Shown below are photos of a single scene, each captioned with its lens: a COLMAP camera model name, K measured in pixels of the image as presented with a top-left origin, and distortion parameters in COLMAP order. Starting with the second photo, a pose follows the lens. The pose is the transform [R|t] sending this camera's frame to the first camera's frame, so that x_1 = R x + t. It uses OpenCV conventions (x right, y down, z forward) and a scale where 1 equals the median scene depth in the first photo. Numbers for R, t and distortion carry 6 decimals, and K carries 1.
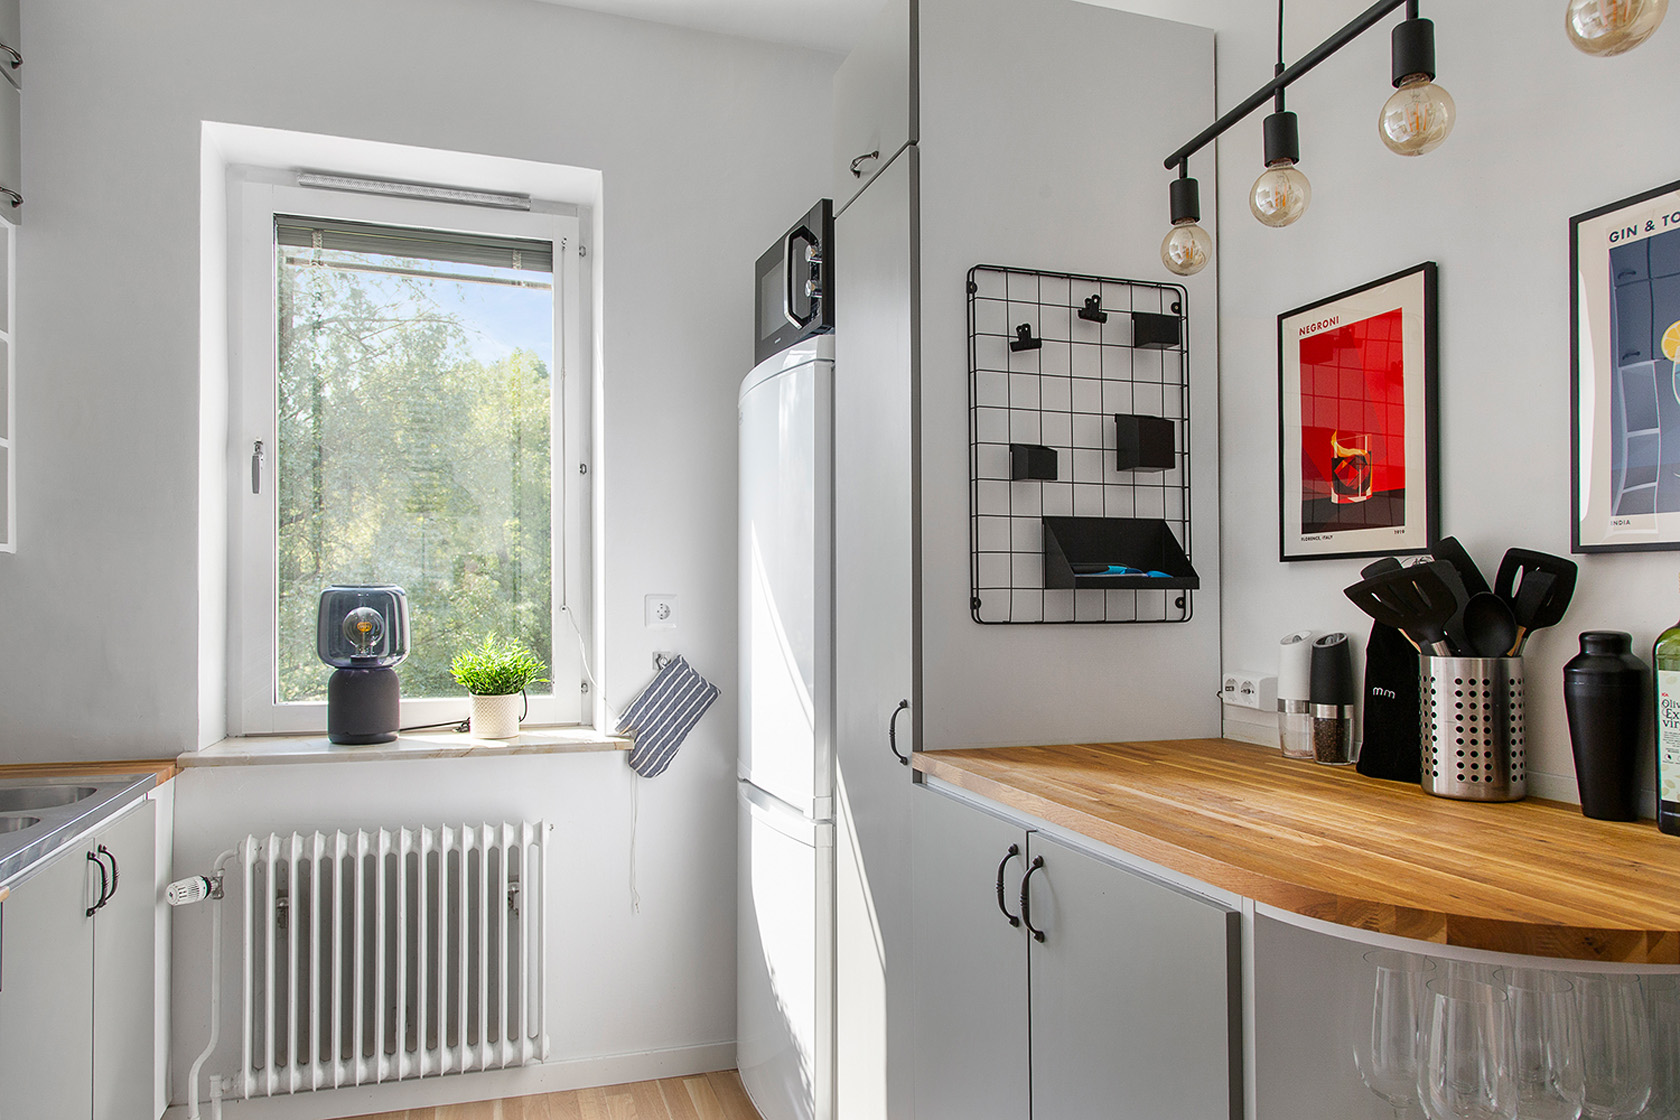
lens RADIAL K [[1131.6, 0, 844.0], [0, 1131.6, 583.6], [0, 0, 1]] dist [0.002044, -0.000091]
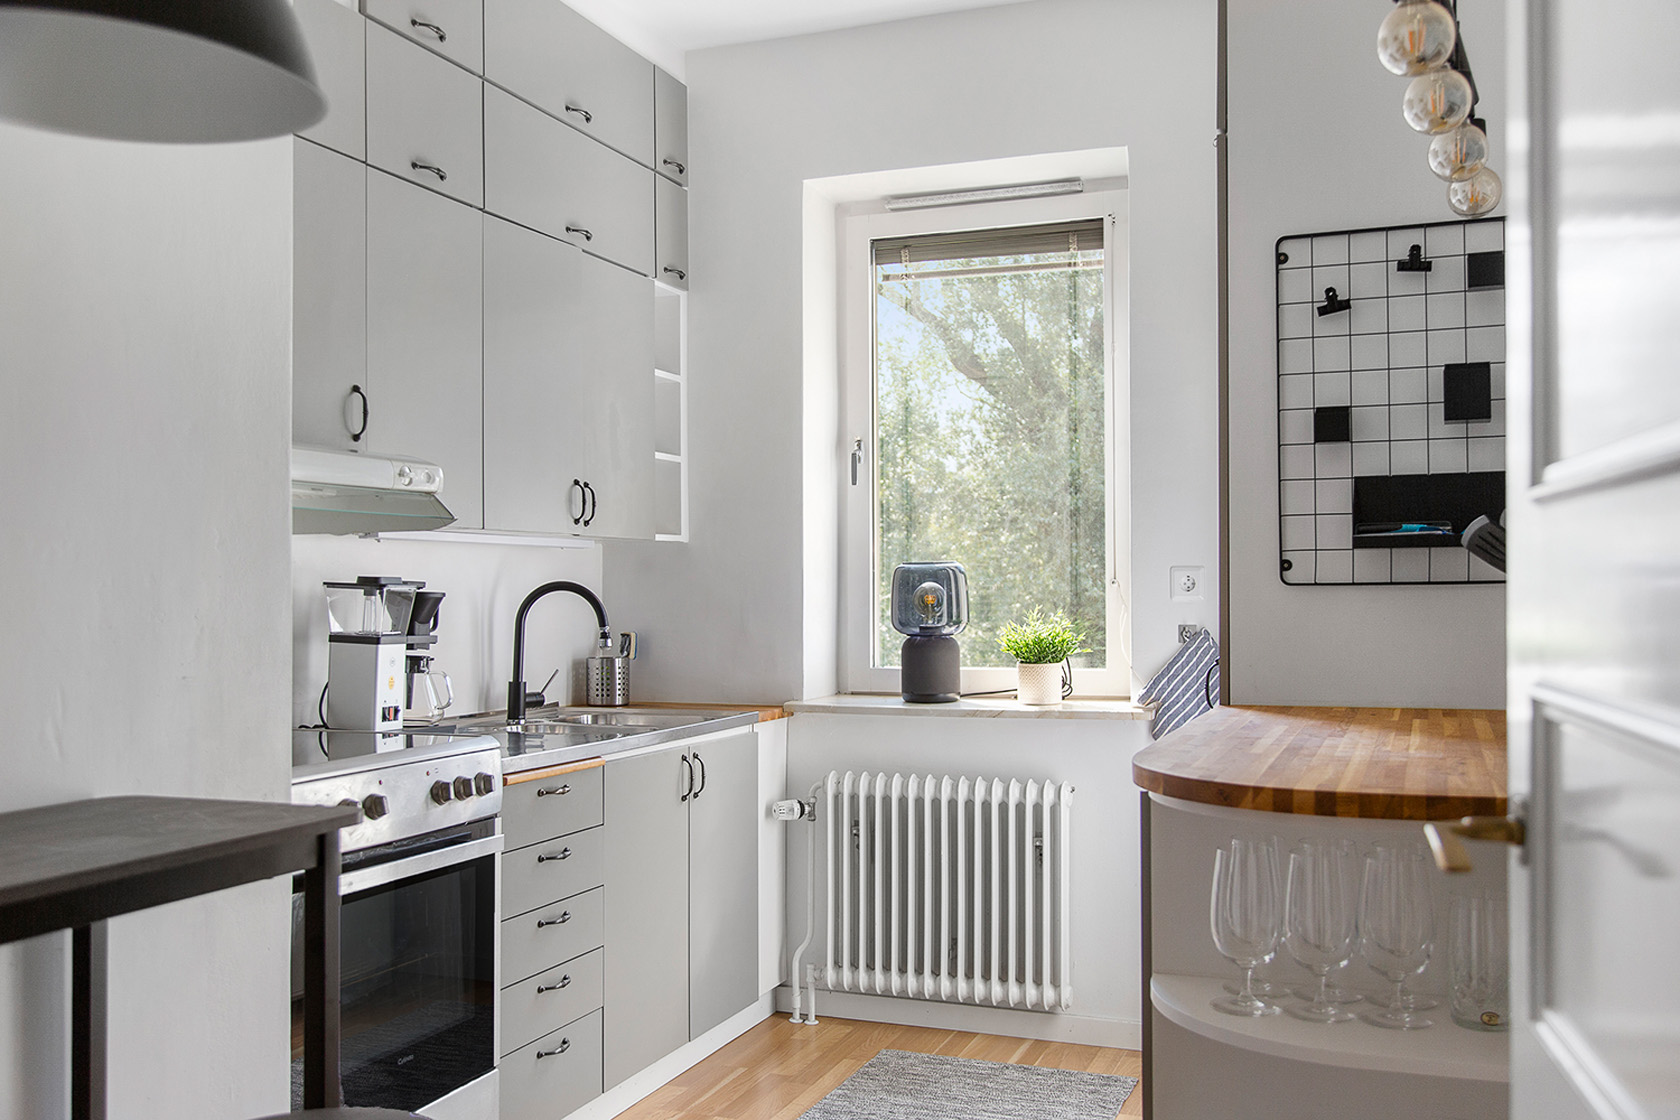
lens RADIAL K [[1559.4, 0, 840.0], [0, 1559.4, 560.0], [0, 0, 1]] dist [0.012719, 0.004814]
pose [[0.769416, -0.020366, -0.638423, 0.547079], [0.016816, 0.999791, -0.011627, 0.017322], [0.638526, -0.001790, 0.769598, -0.271569]]
